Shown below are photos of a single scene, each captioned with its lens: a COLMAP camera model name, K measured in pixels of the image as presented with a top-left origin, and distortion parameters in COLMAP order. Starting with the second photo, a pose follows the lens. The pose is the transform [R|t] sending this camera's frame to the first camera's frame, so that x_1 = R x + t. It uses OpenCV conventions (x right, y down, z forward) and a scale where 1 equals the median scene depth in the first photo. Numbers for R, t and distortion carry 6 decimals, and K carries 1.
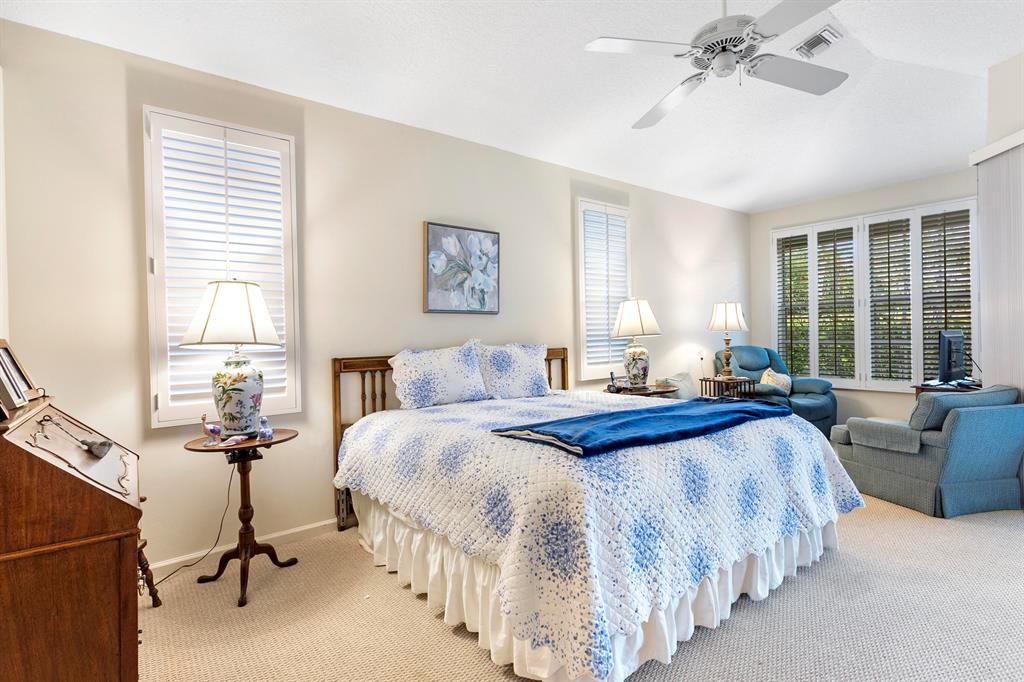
lens RADIAL K [[495.4, 0, 511.1], [0, 495.4, 335.7], [0, 0, 1]] dist [-0.000914, -0.000698]
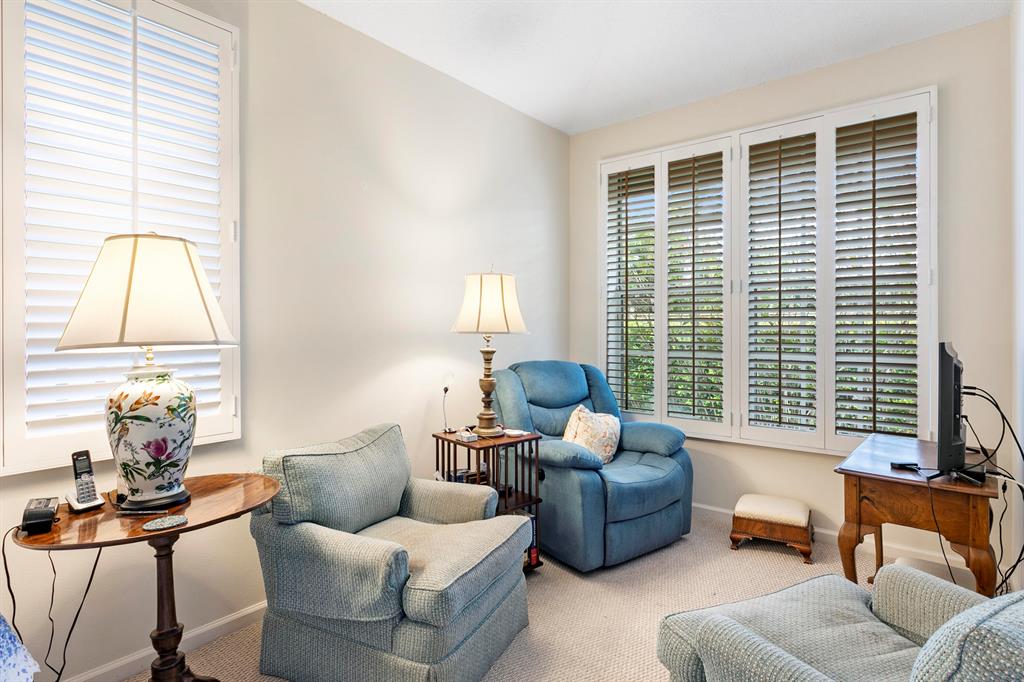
lens RADIAL K [[546.2, 0, 514.5], [0, 546.2, 337.7], [0, 0, 1]] dist [0.001096, 0.000292]
pose [[0.970458, 0.012885, 0.240926, 0.317104], [-0.013955, 0.999899, 0.002737, -0.006924], [-0.240867, -0.006018, 0.970540, 0.460282]]
